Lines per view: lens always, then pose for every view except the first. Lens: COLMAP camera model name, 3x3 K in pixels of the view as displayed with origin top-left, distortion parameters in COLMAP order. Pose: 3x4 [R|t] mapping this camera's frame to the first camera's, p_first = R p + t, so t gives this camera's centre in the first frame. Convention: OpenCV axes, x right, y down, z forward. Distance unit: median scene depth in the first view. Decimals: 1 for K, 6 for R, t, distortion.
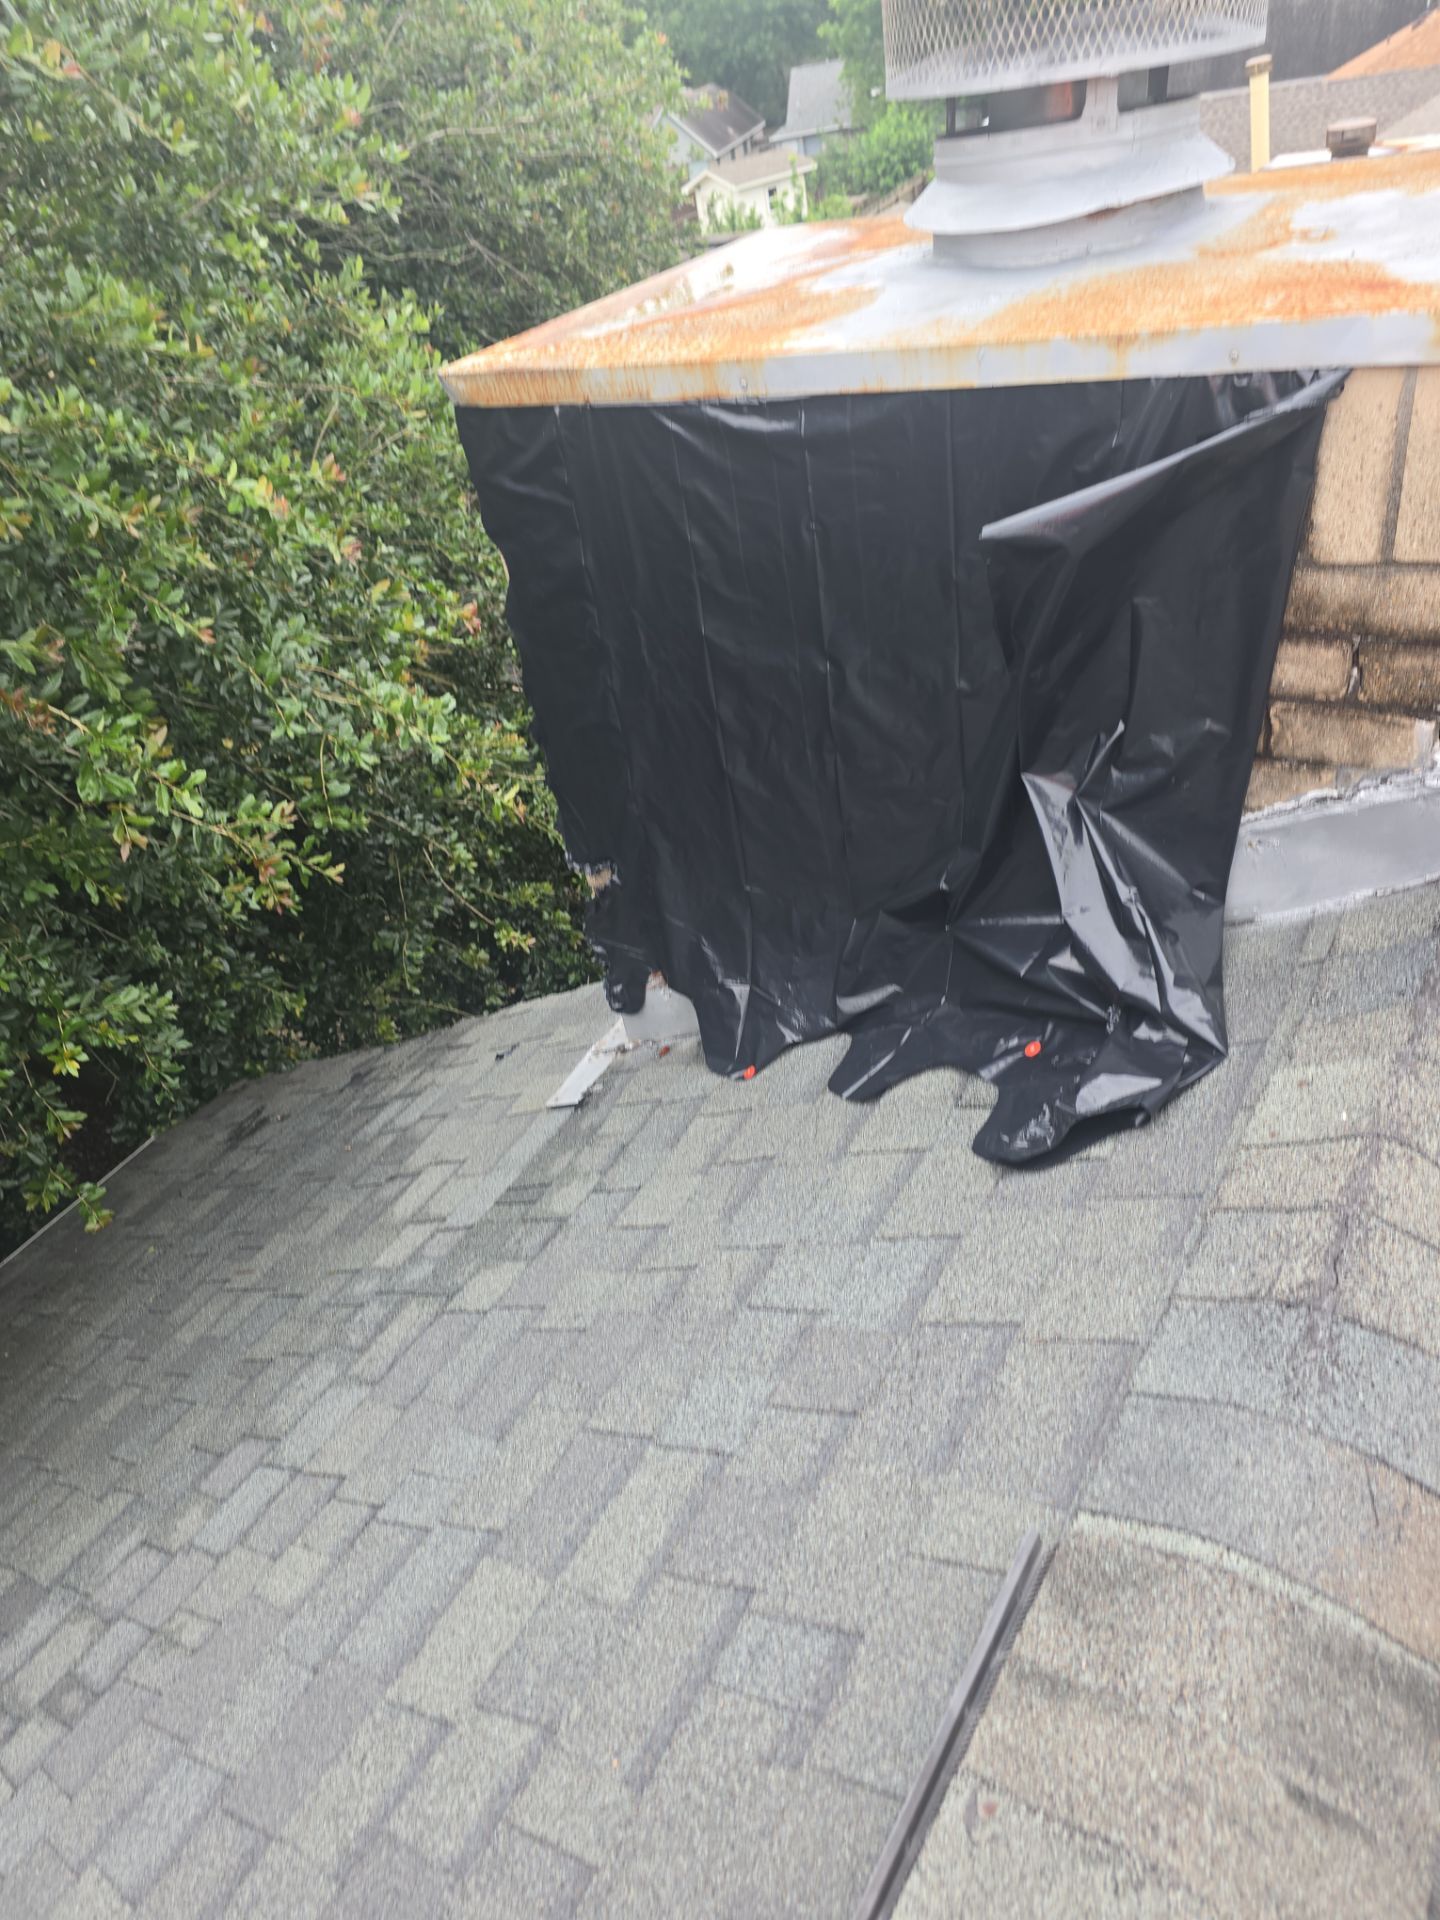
lens RADIAL K [[1256.1, 0, 695.7], [0, 1256.1, 972.6], [0, 0, 1]] dist [0.049034, -0.050219]
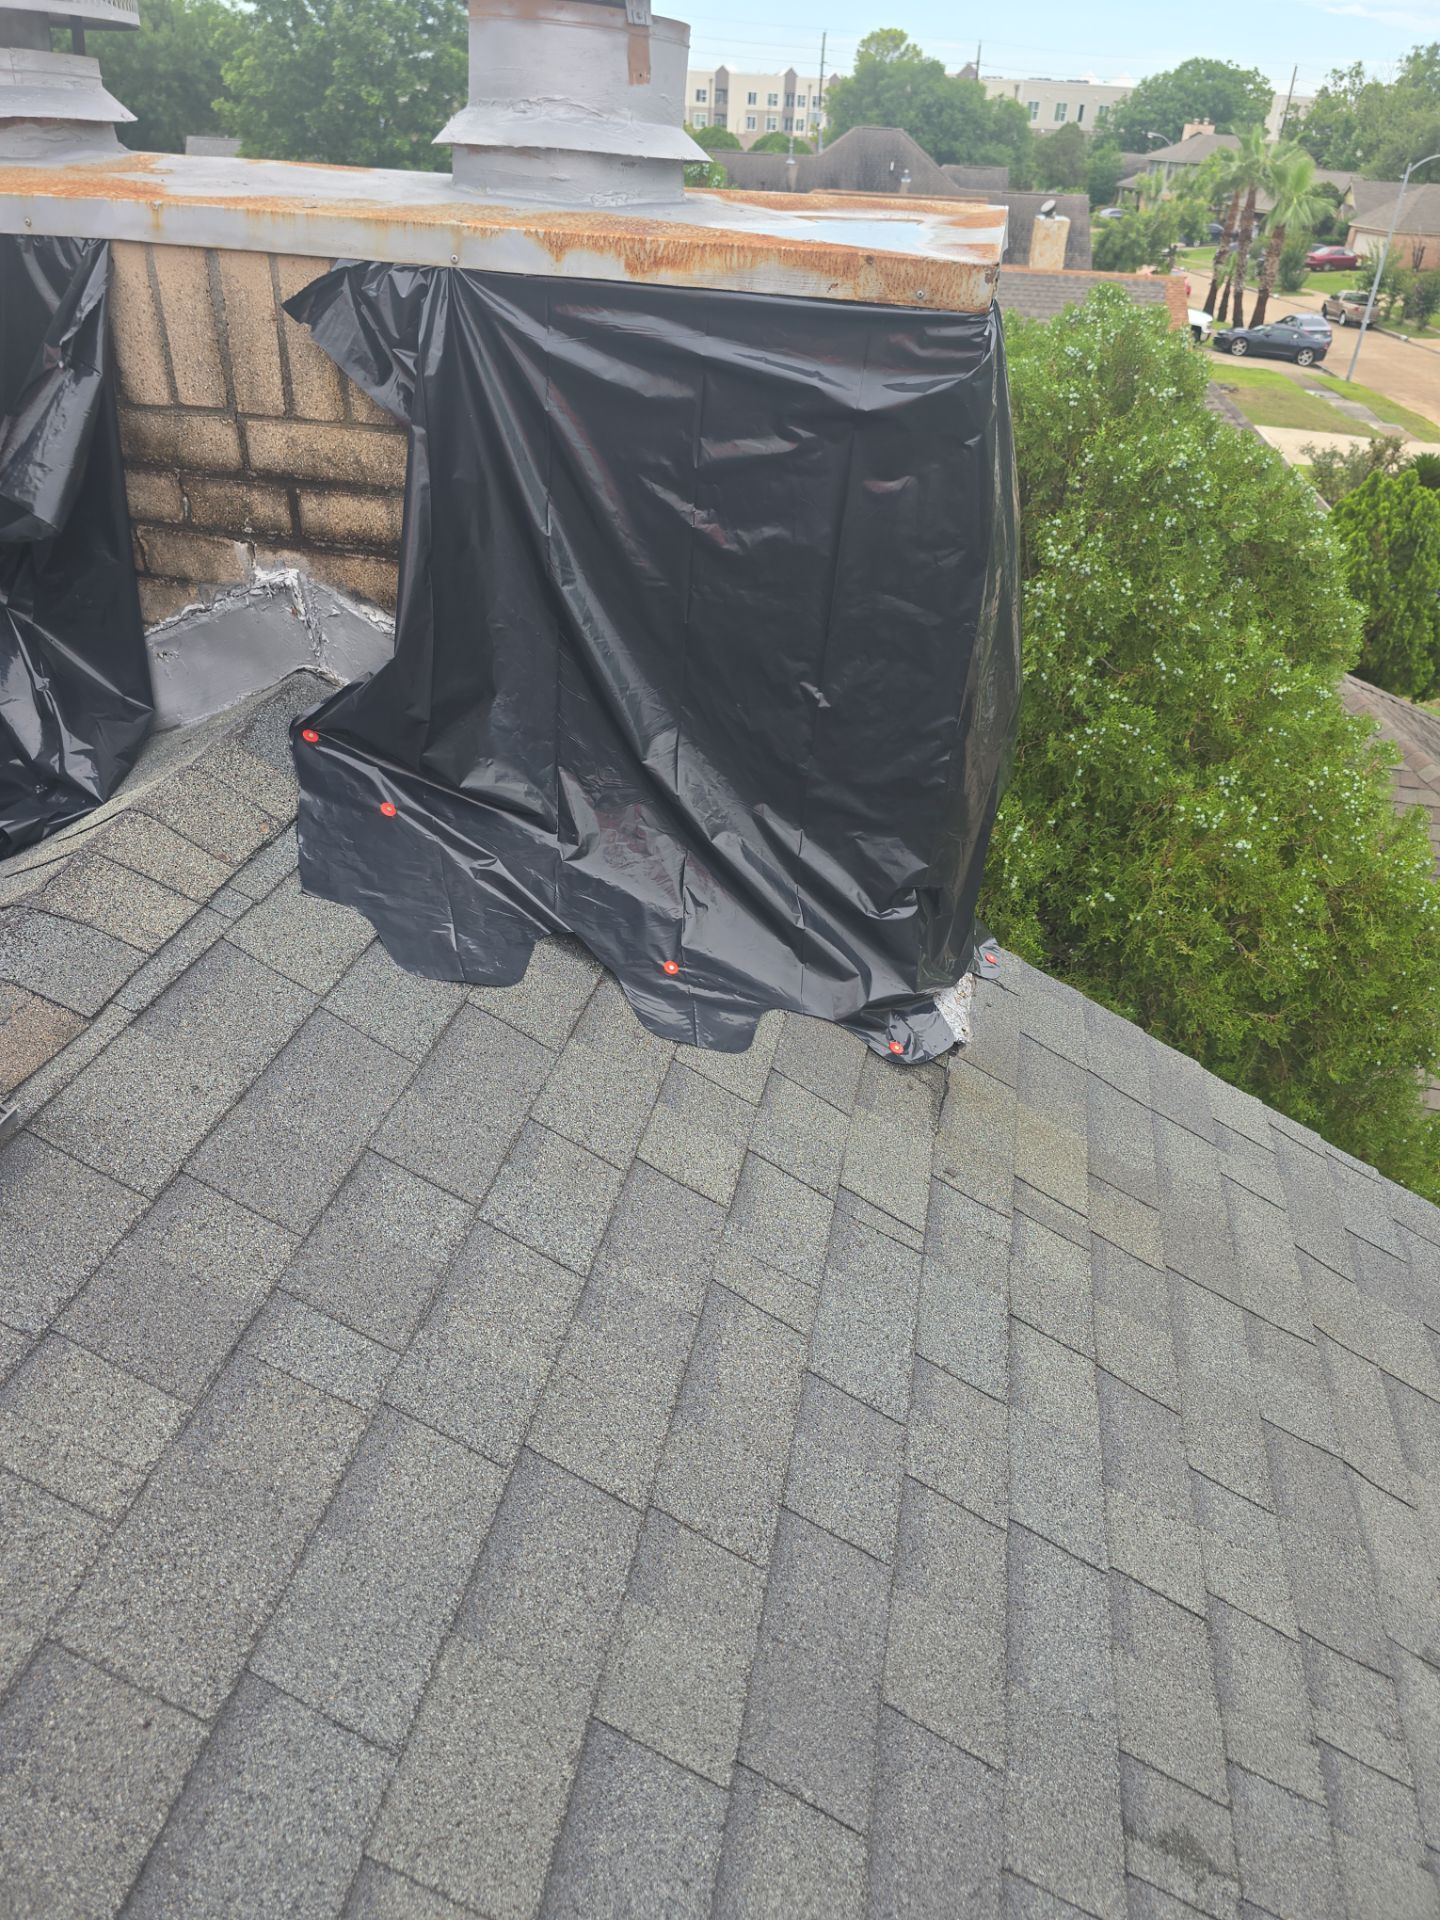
lens RADIAL K [[1256.1, 0, 696.1], [0, 1256.1, 962.2], [0, 0, 1]] dist [0.049034, -0.050219]
pose [[0.902280, -0.025824, 0.430377, 0.400199], [0.054863, 0.996967, -0.055197, 0.310256], [-0.427646, 0.073415, 0.900960, -0.321006]]
